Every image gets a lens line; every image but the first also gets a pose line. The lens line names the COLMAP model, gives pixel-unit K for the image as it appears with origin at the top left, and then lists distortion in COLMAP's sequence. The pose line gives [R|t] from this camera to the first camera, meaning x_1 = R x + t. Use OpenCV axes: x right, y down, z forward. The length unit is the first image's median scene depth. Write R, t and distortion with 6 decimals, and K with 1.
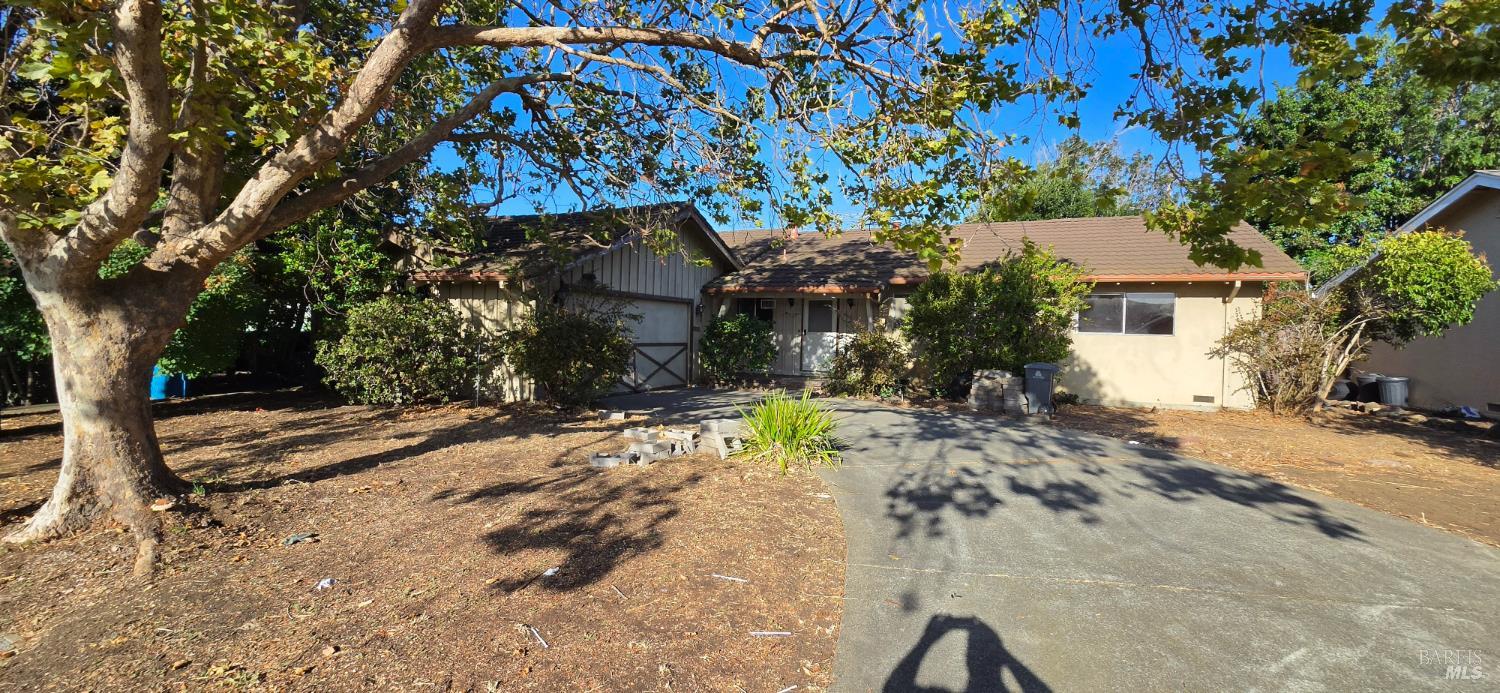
lens RADIAL K [[617.1, 0, 750.0], [0, 617.1, 346.5], [0, 0, 1]] dist [-0.001536, -0.000624]
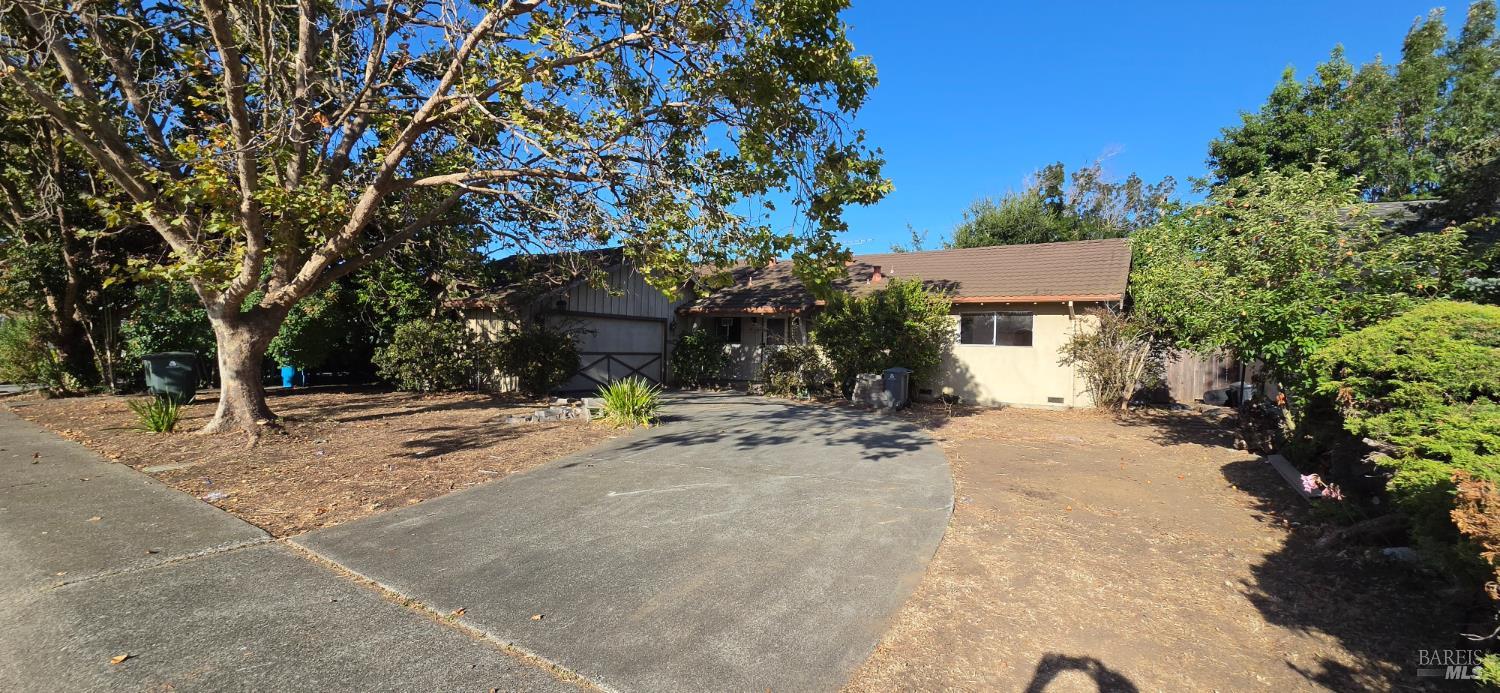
lens RADIAL K [[617.1, 0, 750.0], [0, 617.1, 346.5], [0, 0, 1]] dist [-0.001536, -0.000624]
pose [[0.988293, 0.001813, -0.152554, 0.438572], [-0.006007, 0.999616, -0.027037, 0.023214], [0.152447, 0.027637, 0.987925, -0.357830]]
